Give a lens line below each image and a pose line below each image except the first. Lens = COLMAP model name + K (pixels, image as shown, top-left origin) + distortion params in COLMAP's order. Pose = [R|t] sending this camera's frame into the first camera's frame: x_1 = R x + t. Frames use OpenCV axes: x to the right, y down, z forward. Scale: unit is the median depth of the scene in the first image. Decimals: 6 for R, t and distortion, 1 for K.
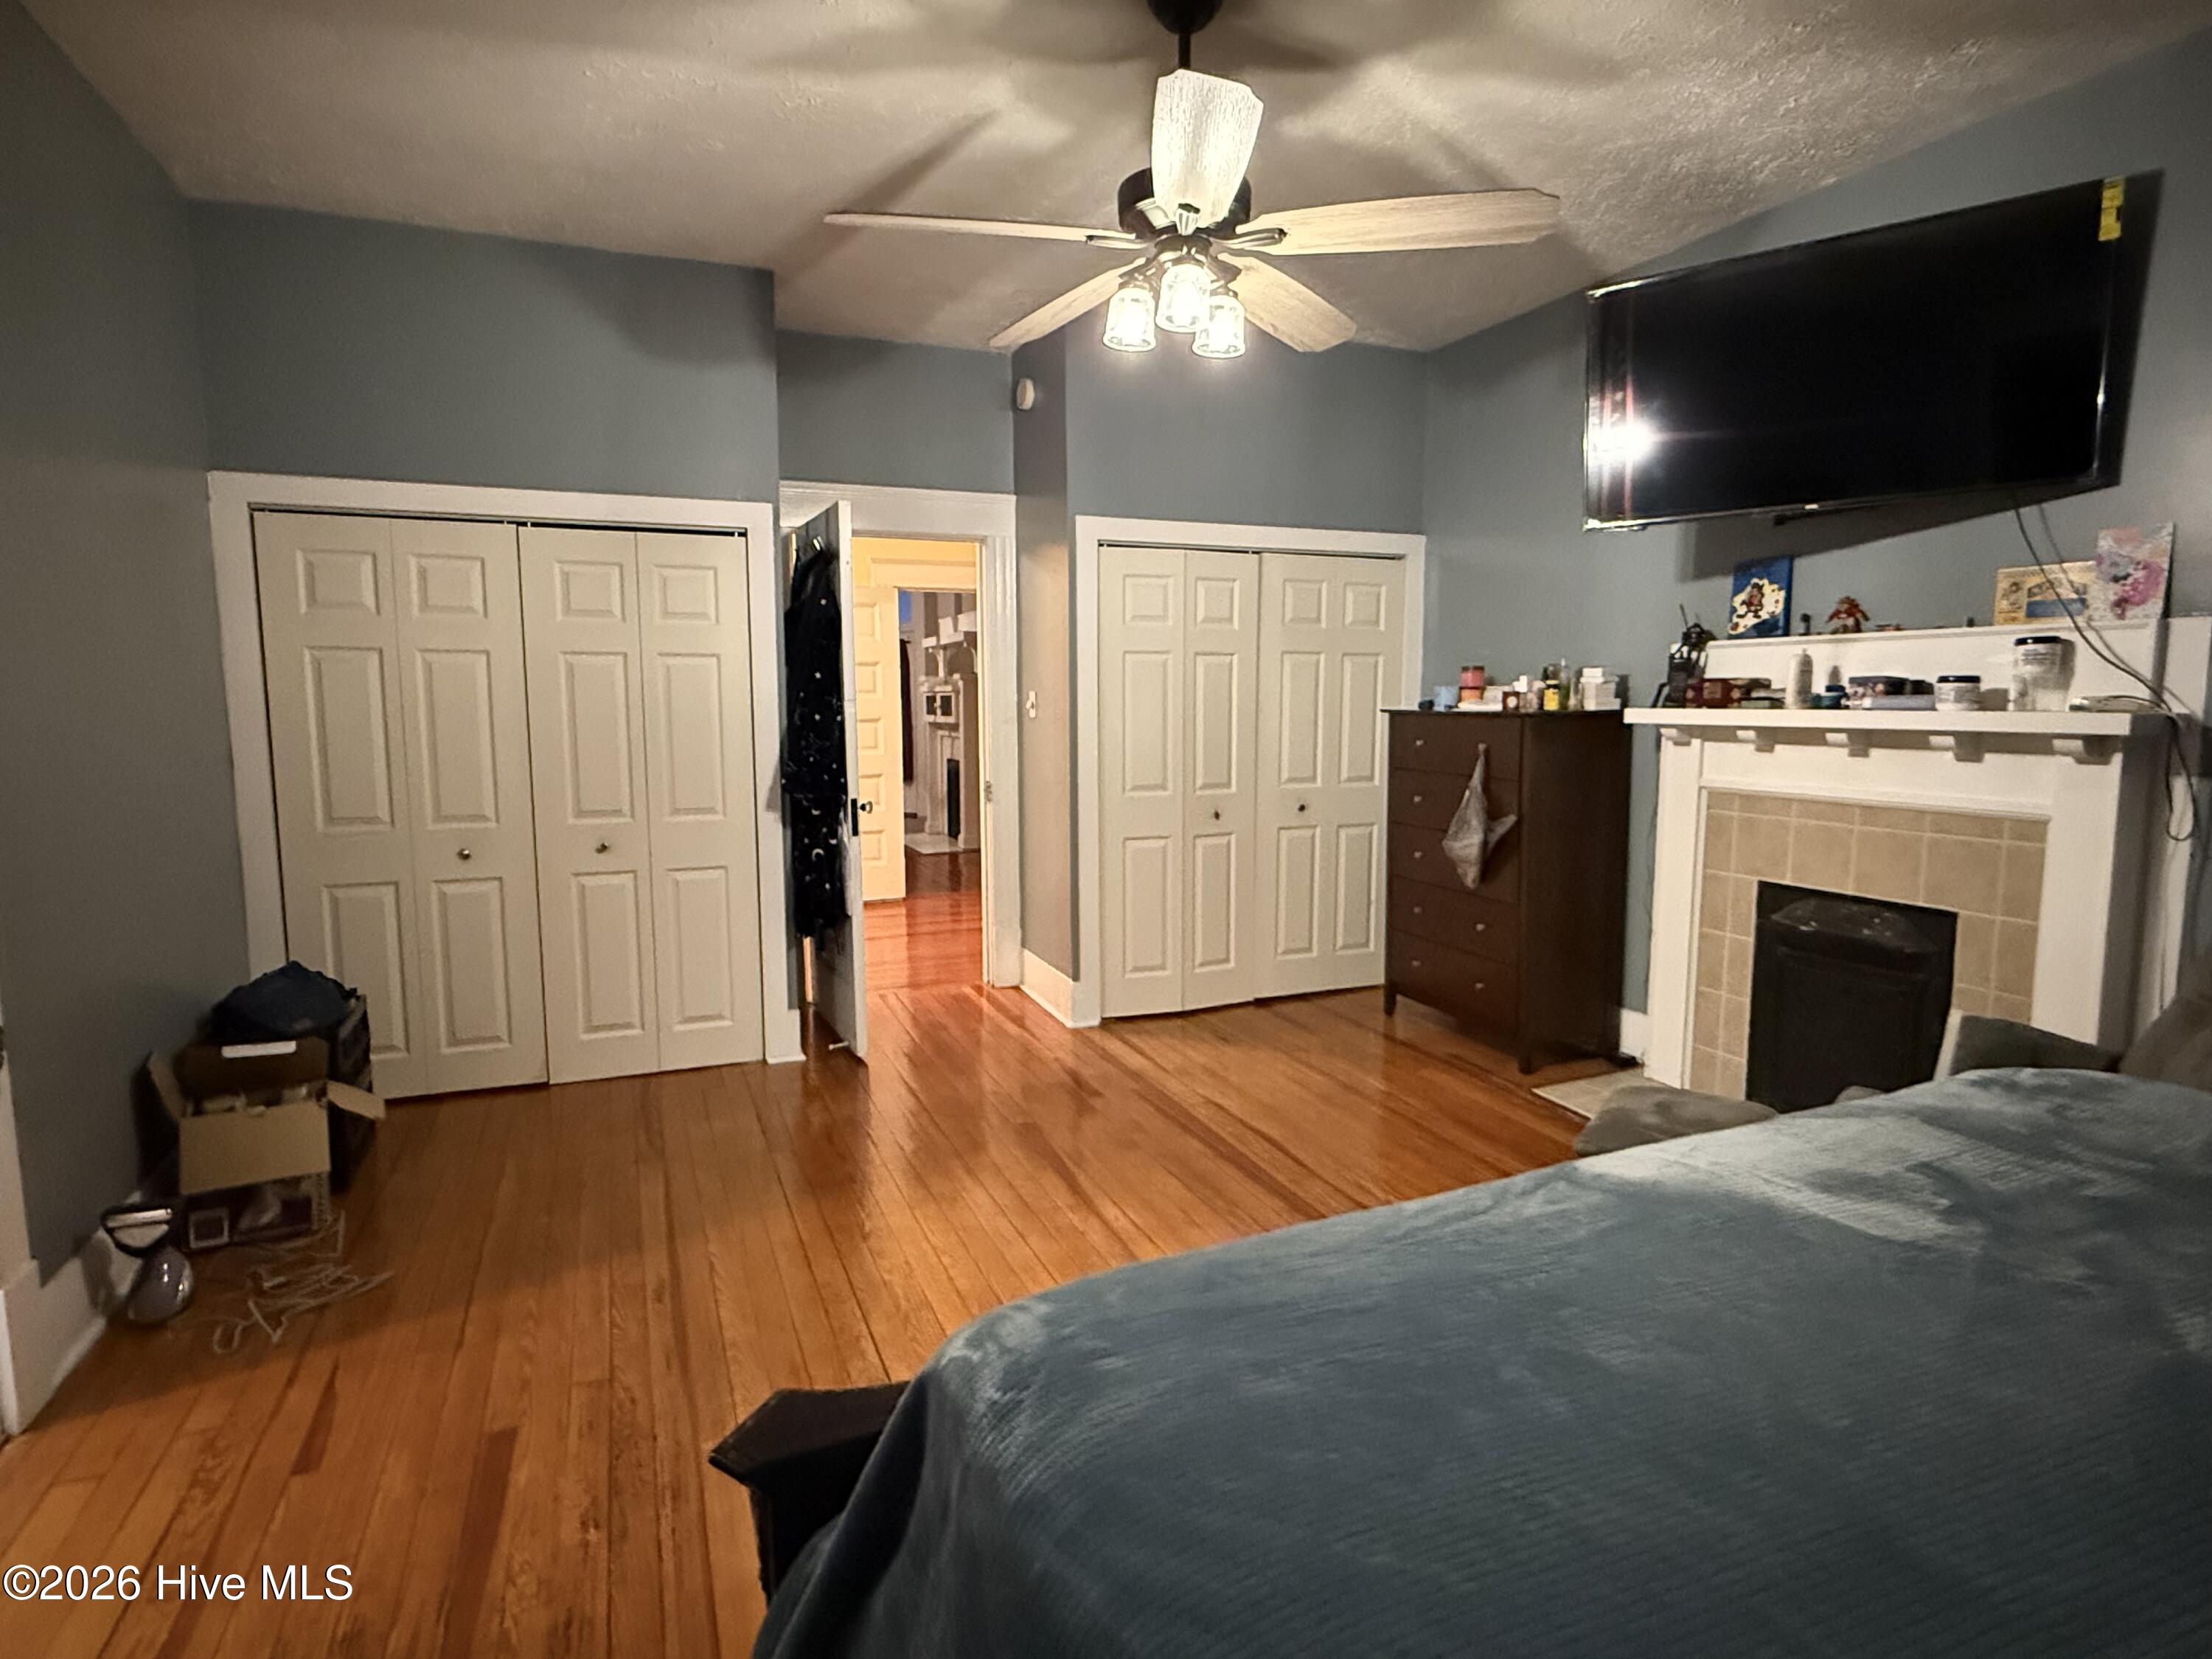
lens RADIAL K [[1181.8, 0, 1106.5], [0, 1181.8, 831.8], [0, 0, 1]] dist [-0.003168, -0.000348]
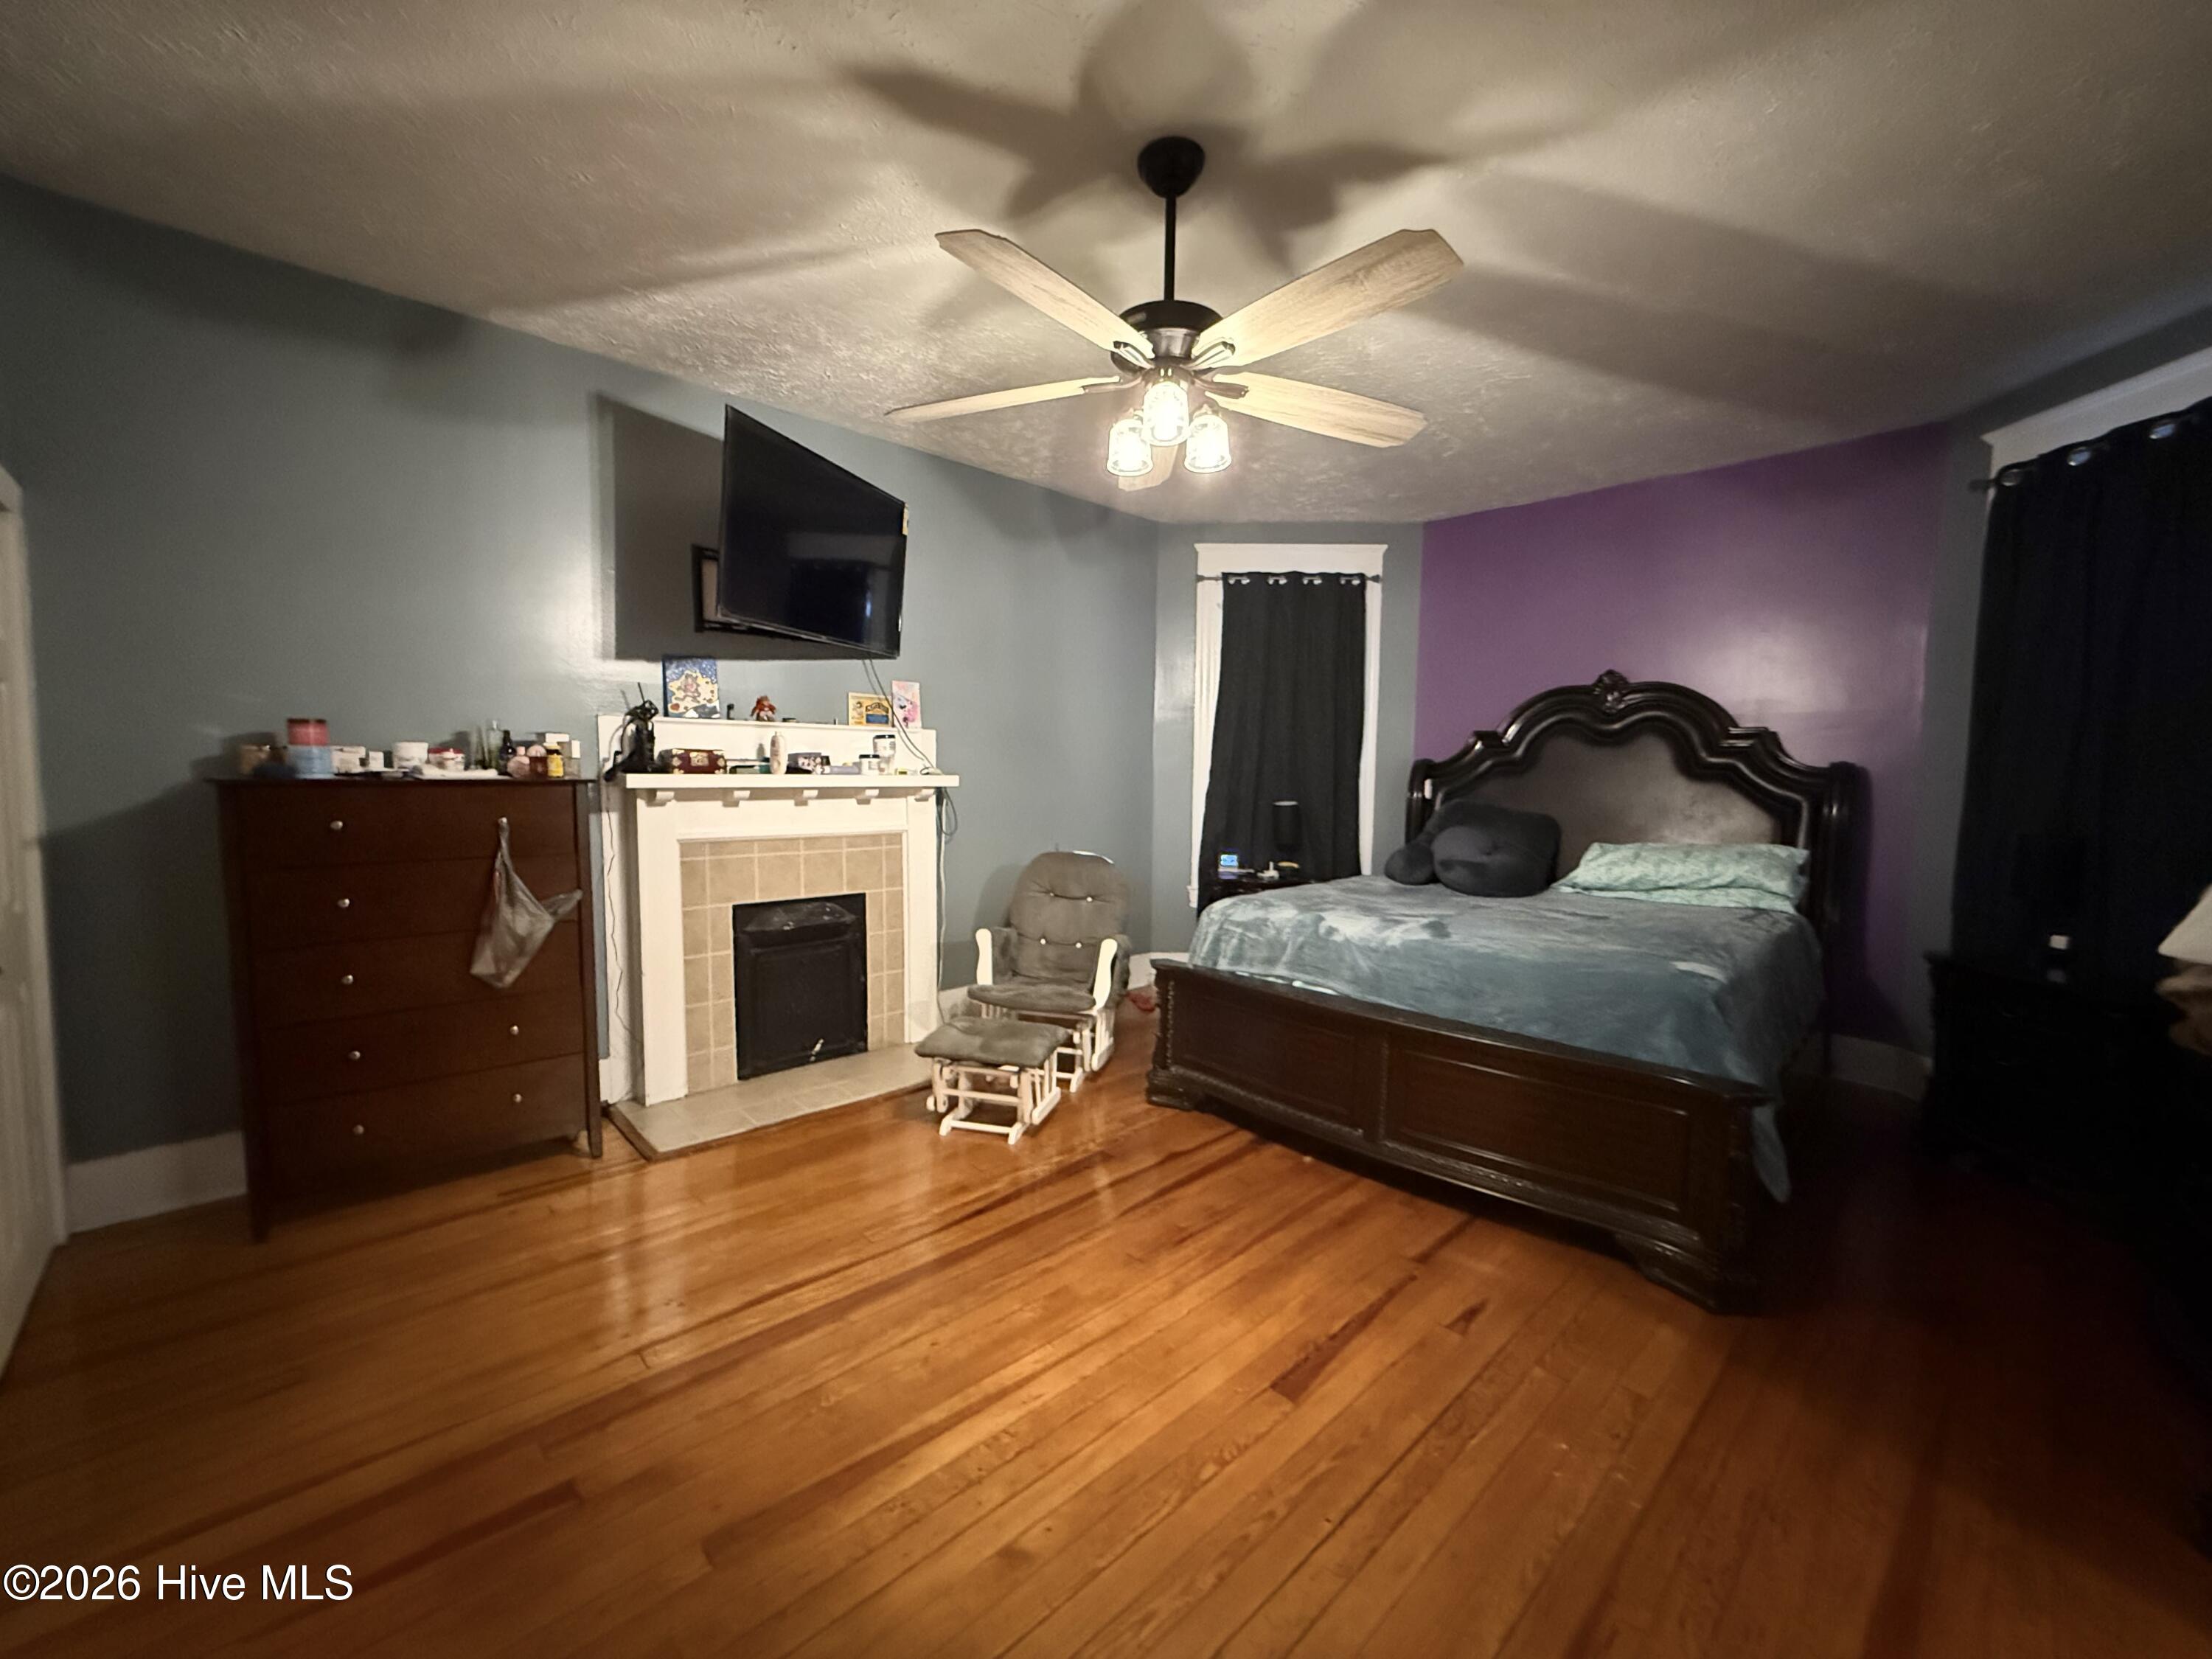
lens RADIAL K [[886.2, 0, 1091.9], [0, 886.2, 830.0], [0, 0, 1]] dist [0.000822, 0.000003]
pose [[-0.361307, -0.064045, 0.930245, -0.510916], [0.097867, 0.989523, 0.106138, -0.108610], [-0.927297, 0.129389, -0.351254, 0.989183]]
